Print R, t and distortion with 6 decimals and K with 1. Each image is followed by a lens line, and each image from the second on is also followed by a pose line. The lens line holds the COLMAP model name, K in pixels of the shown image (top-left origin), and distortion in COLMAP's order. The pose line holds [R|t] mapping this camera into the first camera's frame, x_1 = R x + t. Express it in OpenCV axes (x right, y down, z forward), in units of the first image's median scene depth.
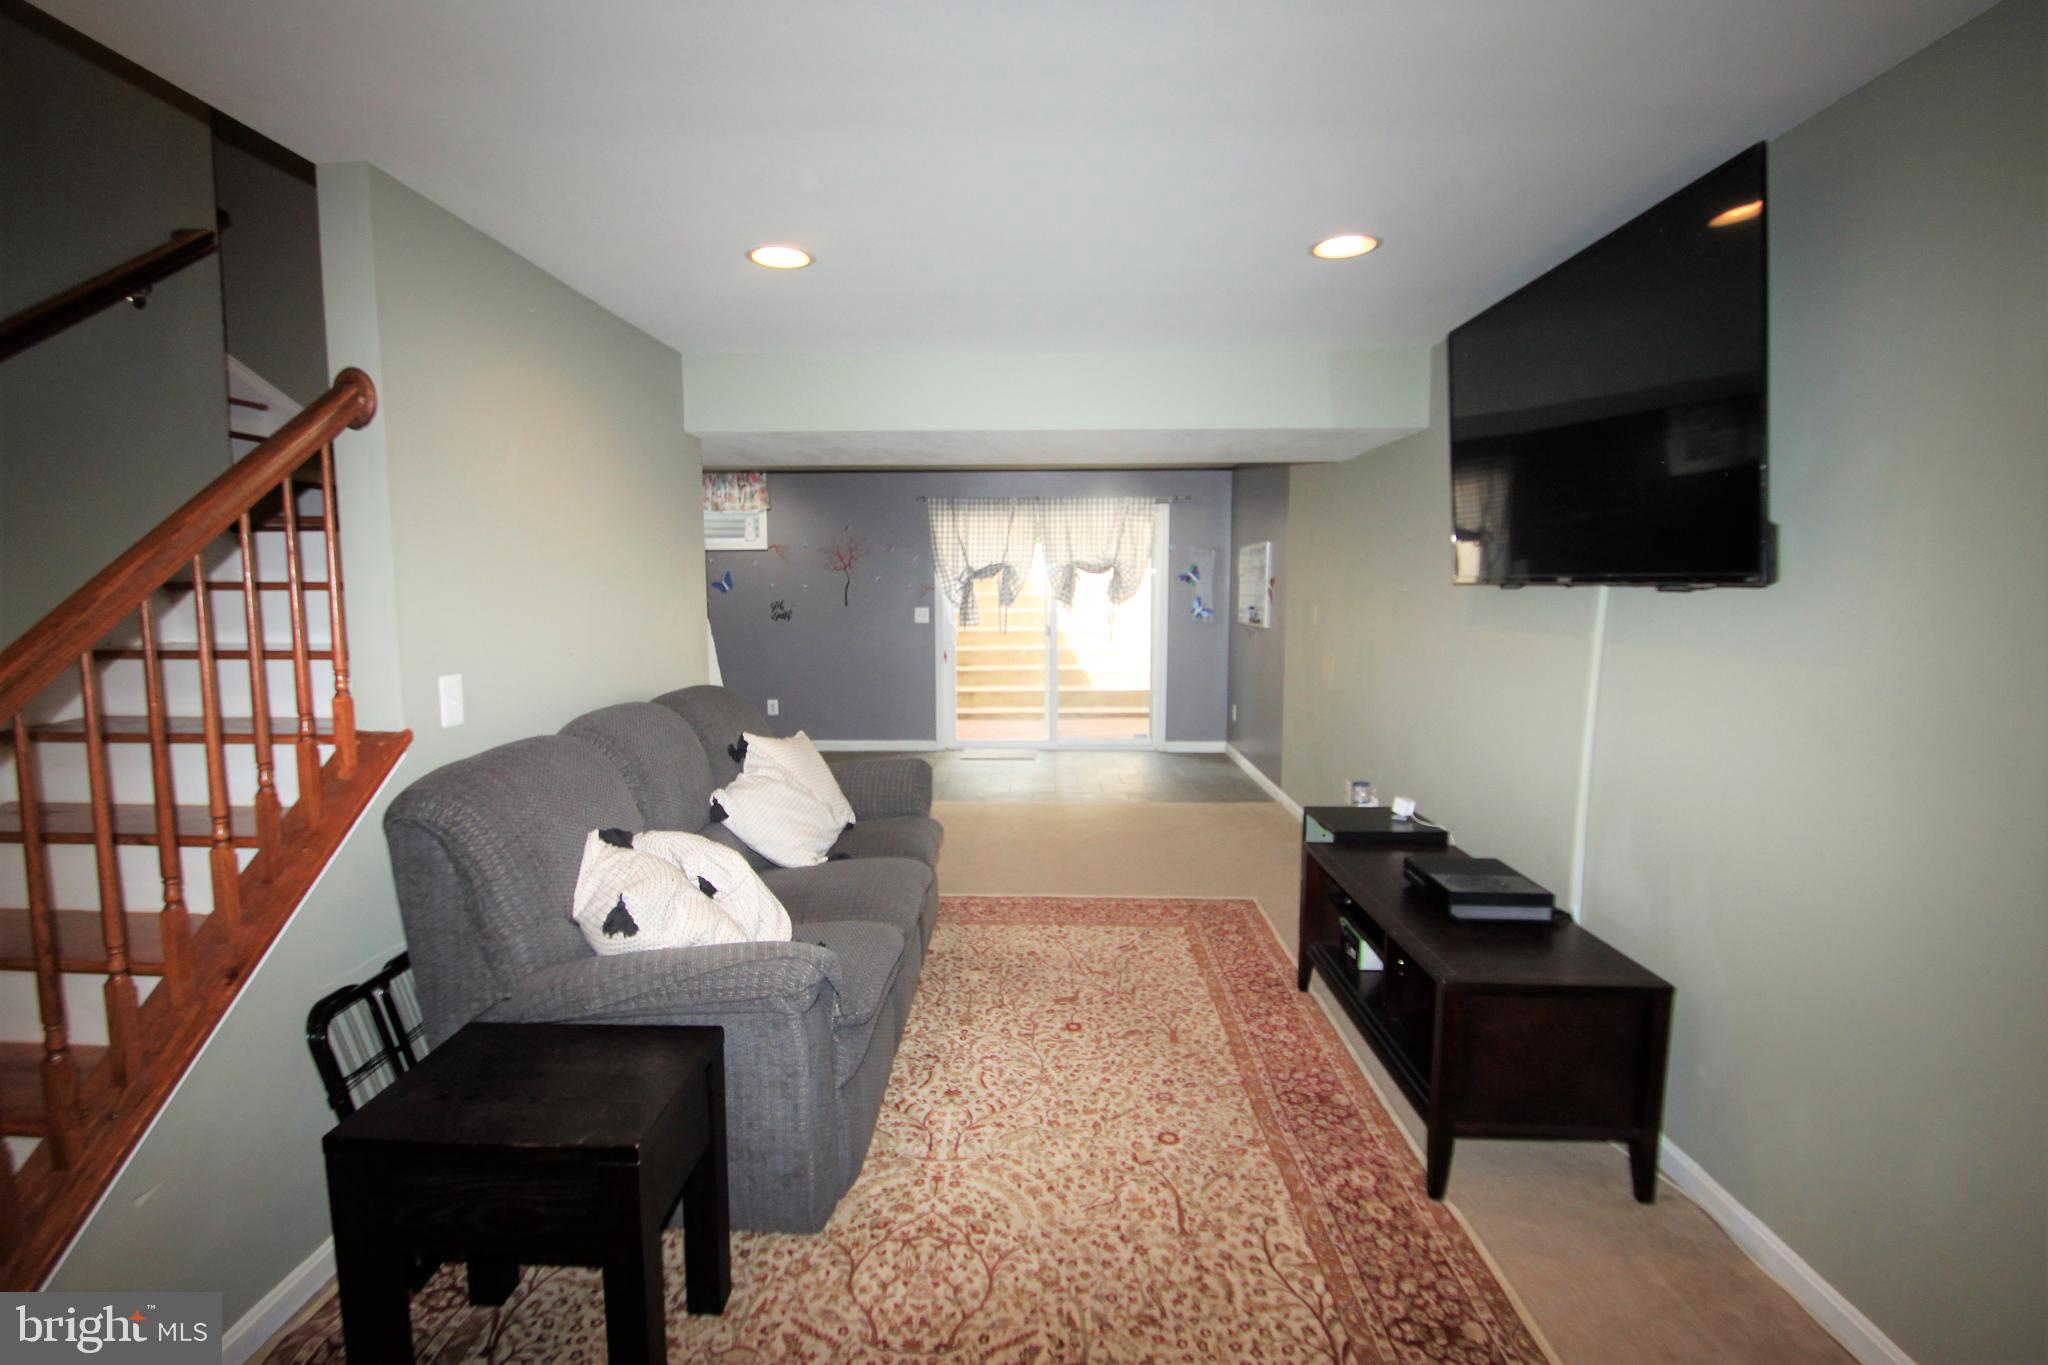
lens RADIAL K [[975.6, 0, 1024.0], [0, 975.6, 682.5], [0, 0, 1]] dist [-0.000649, -0.000653]
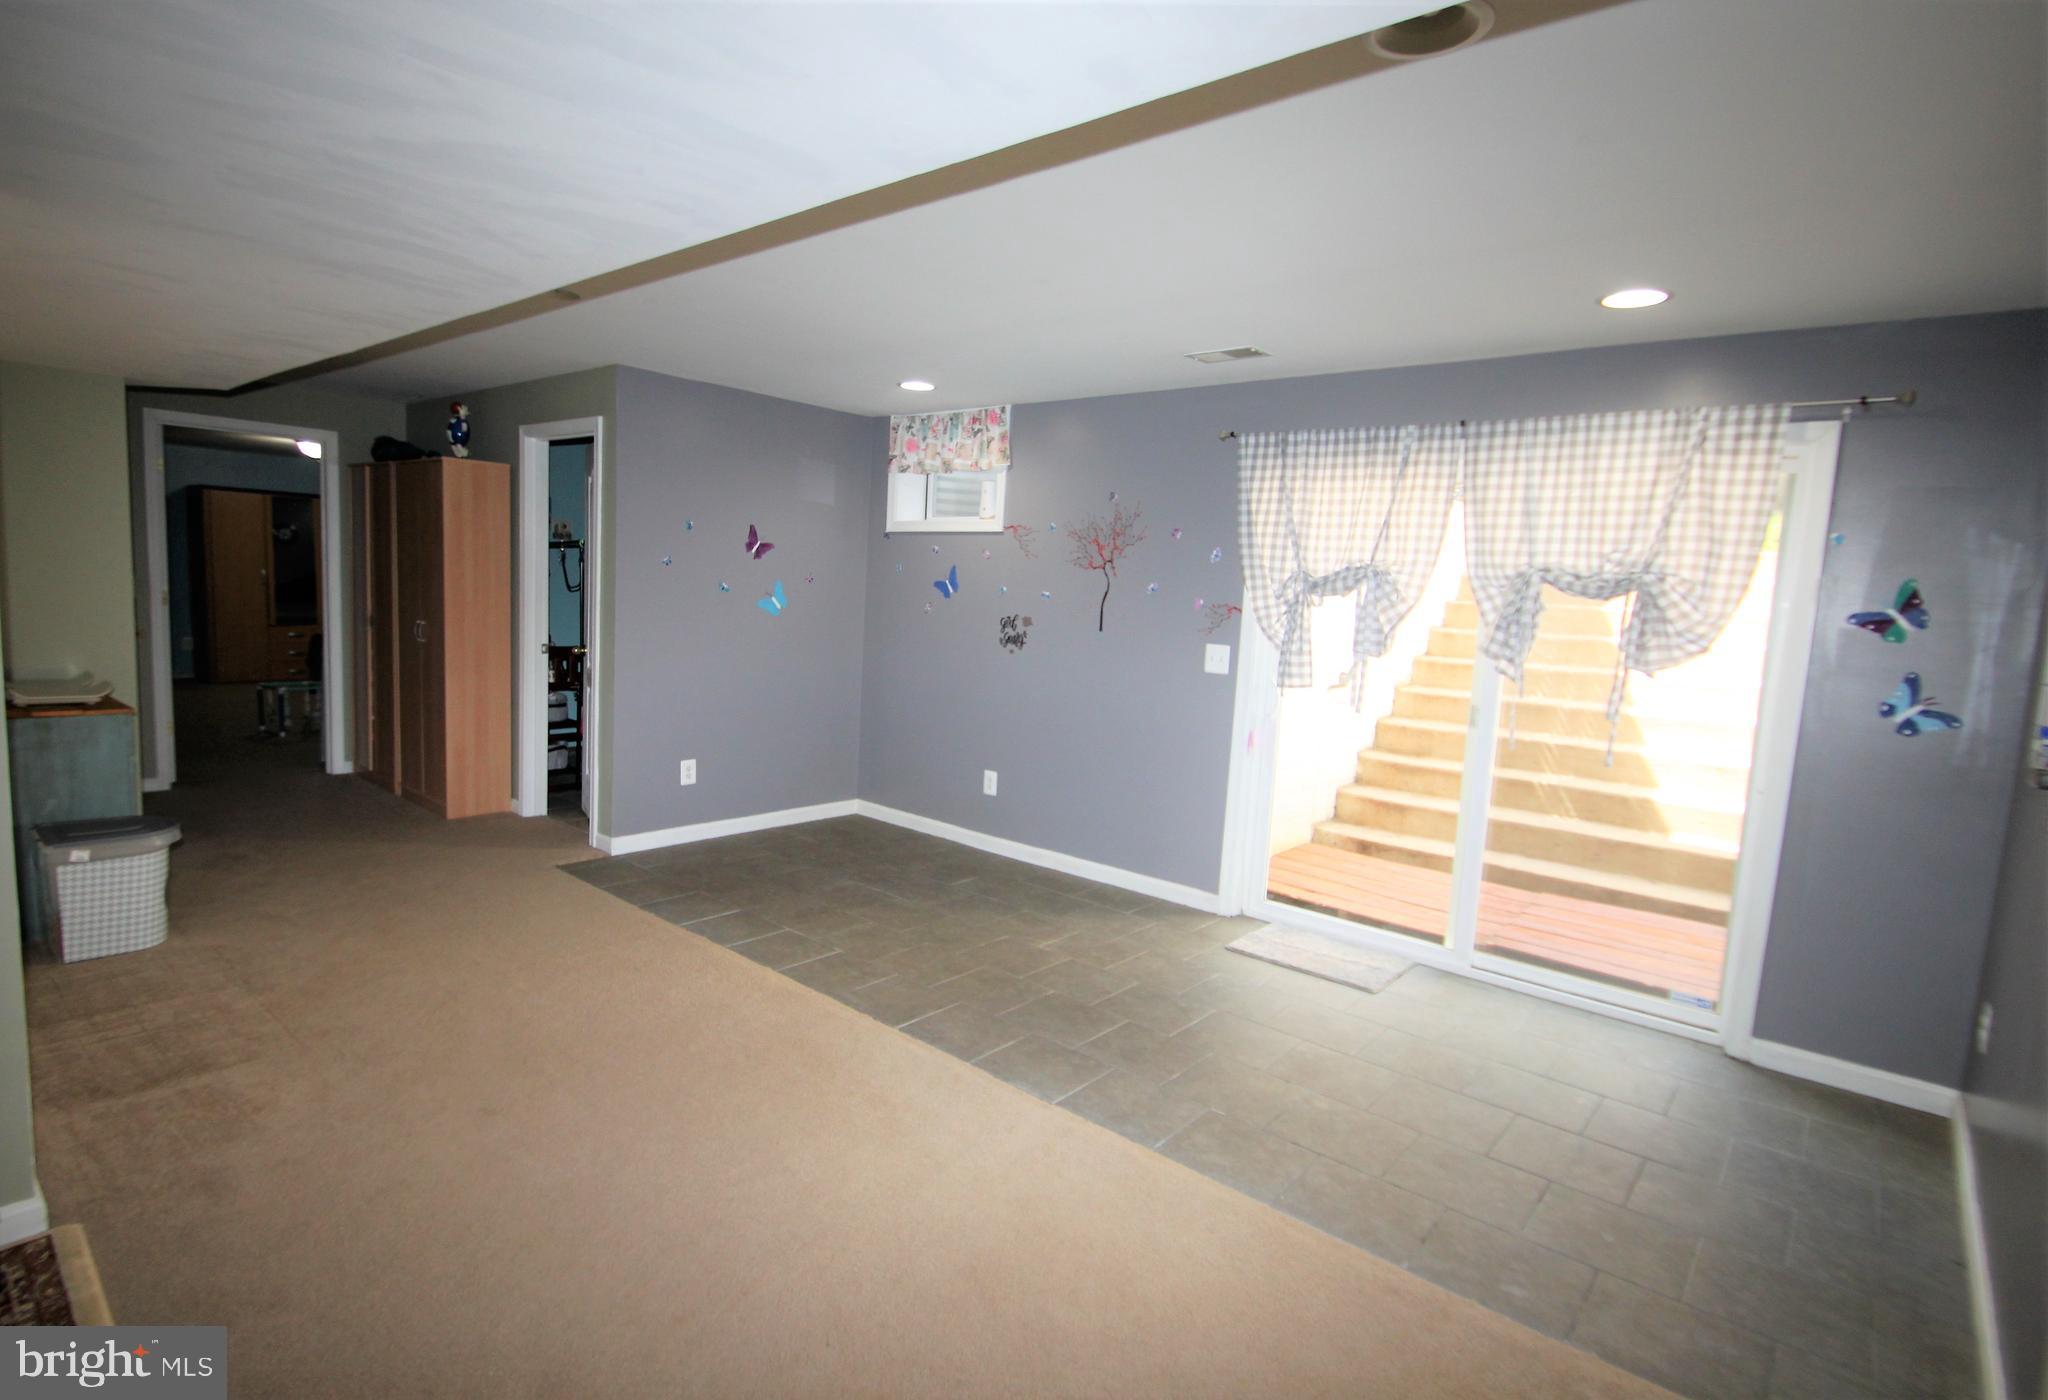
lens RADIAL K [[1038.5, 0, 967.7], [0, 1038.5, 705.6], [0, 0, 1]] dist [-0.001343, -0.001475]
pose [[0.762085, 0.117076, -0.636804, 0.159117], [-0.120881, 0.991951, 0.037707, -0.049442], [0.636093, 0.048241, 0.770103, 0.487200]]
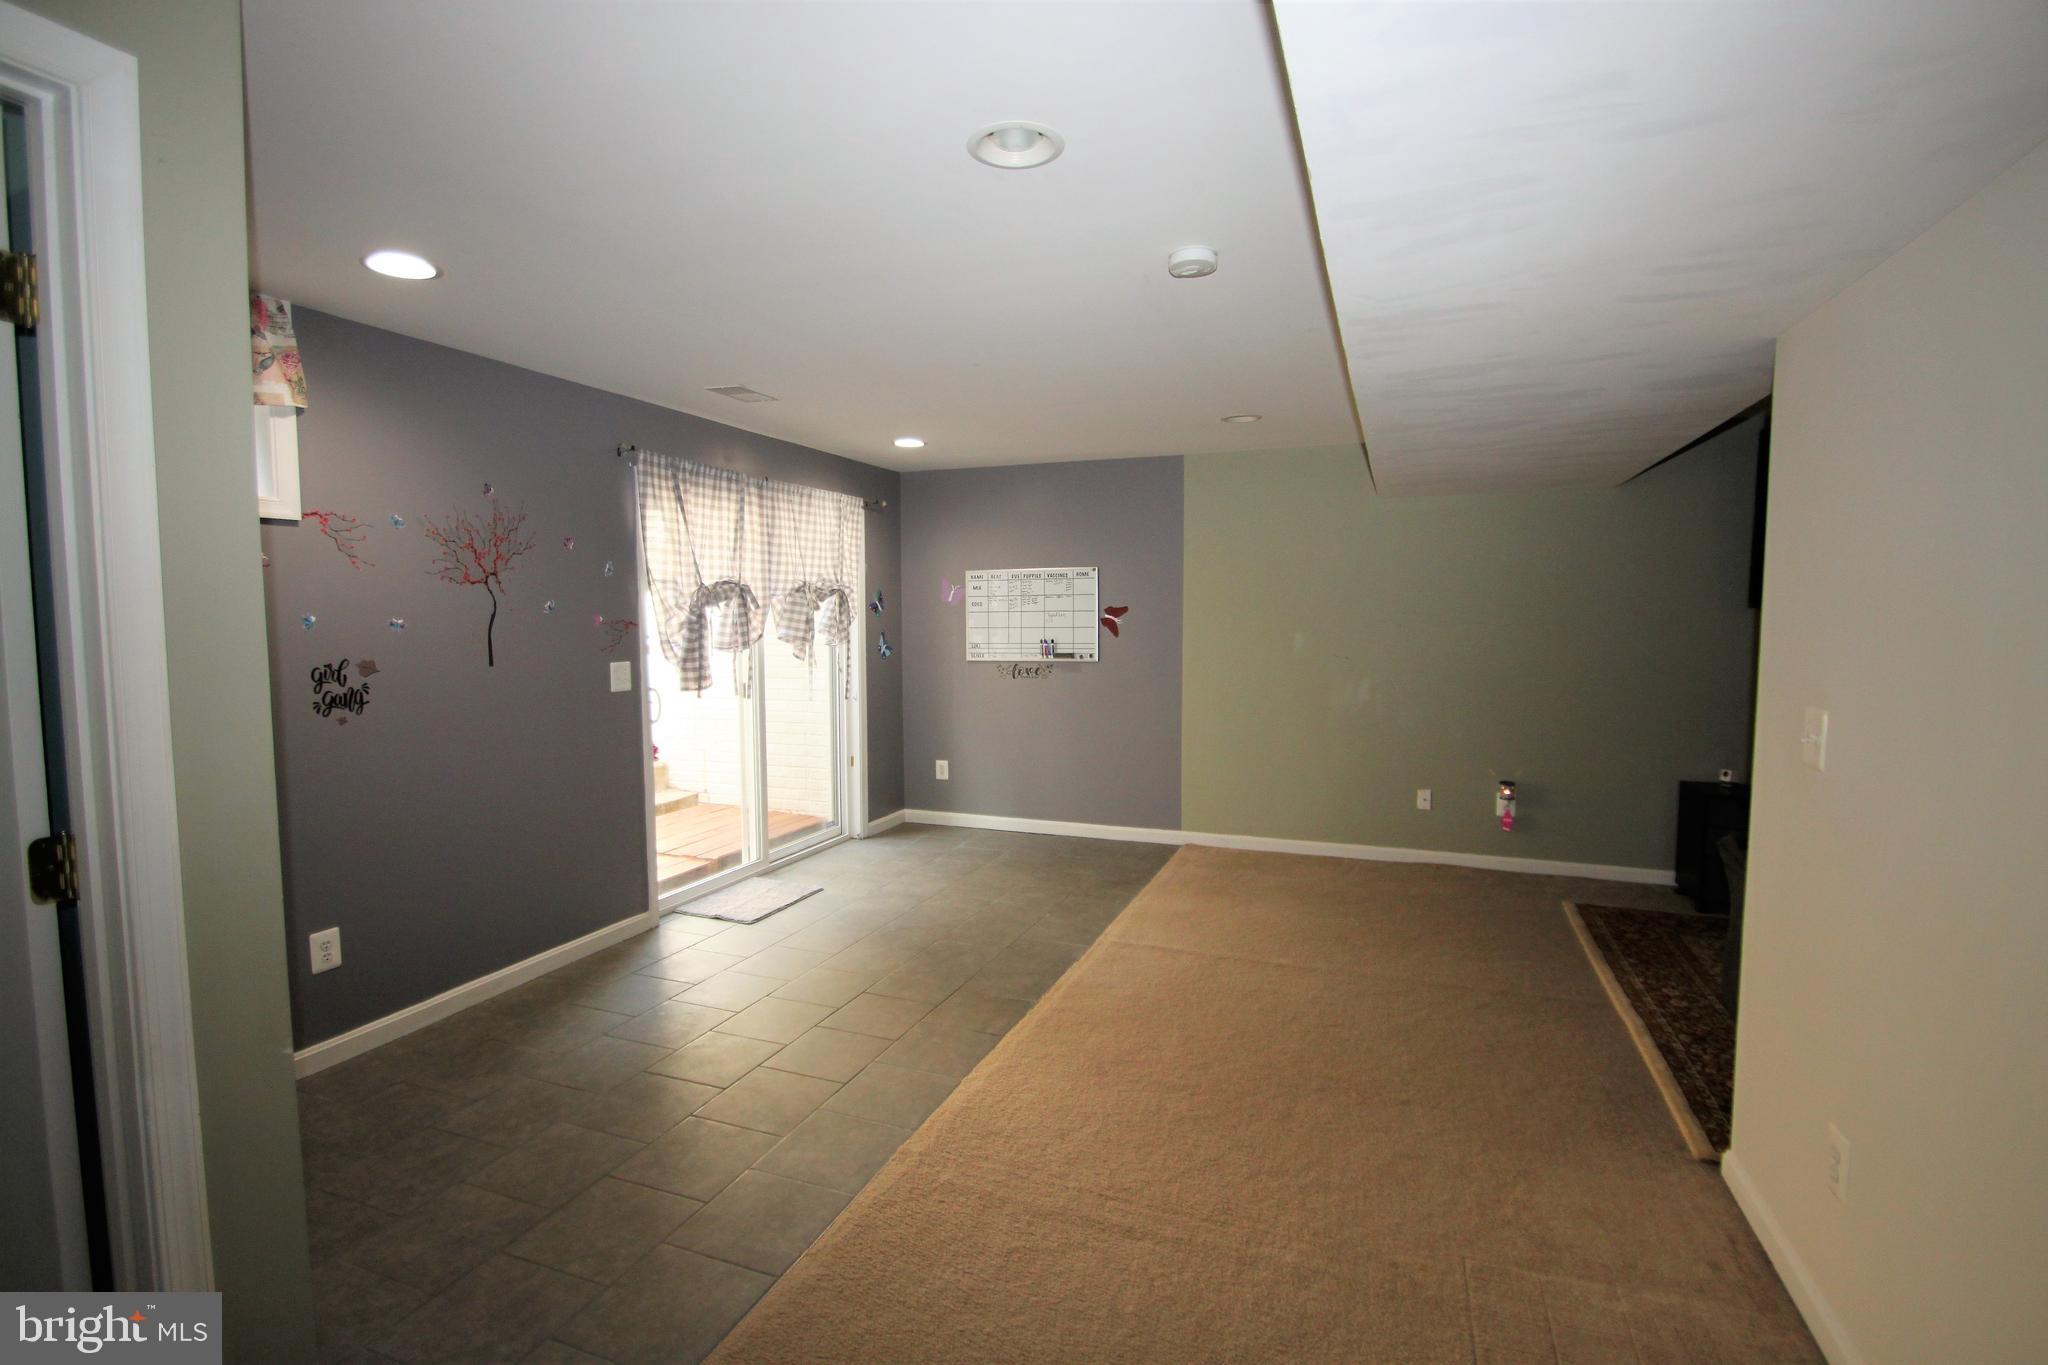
lens RADIAL K [[975.6, 0, 1024.0], [0, 975.6, 682.5], [0, 0, 1]] dist [-0.000649, -0.000653]
pose [[0.326059, -0.066918, 0.942978, -0.529586], [0.100187, 0.994320, 0.035919, -0.064179], [-0.940026, 0.082762, 0.330911, 0.643665]]
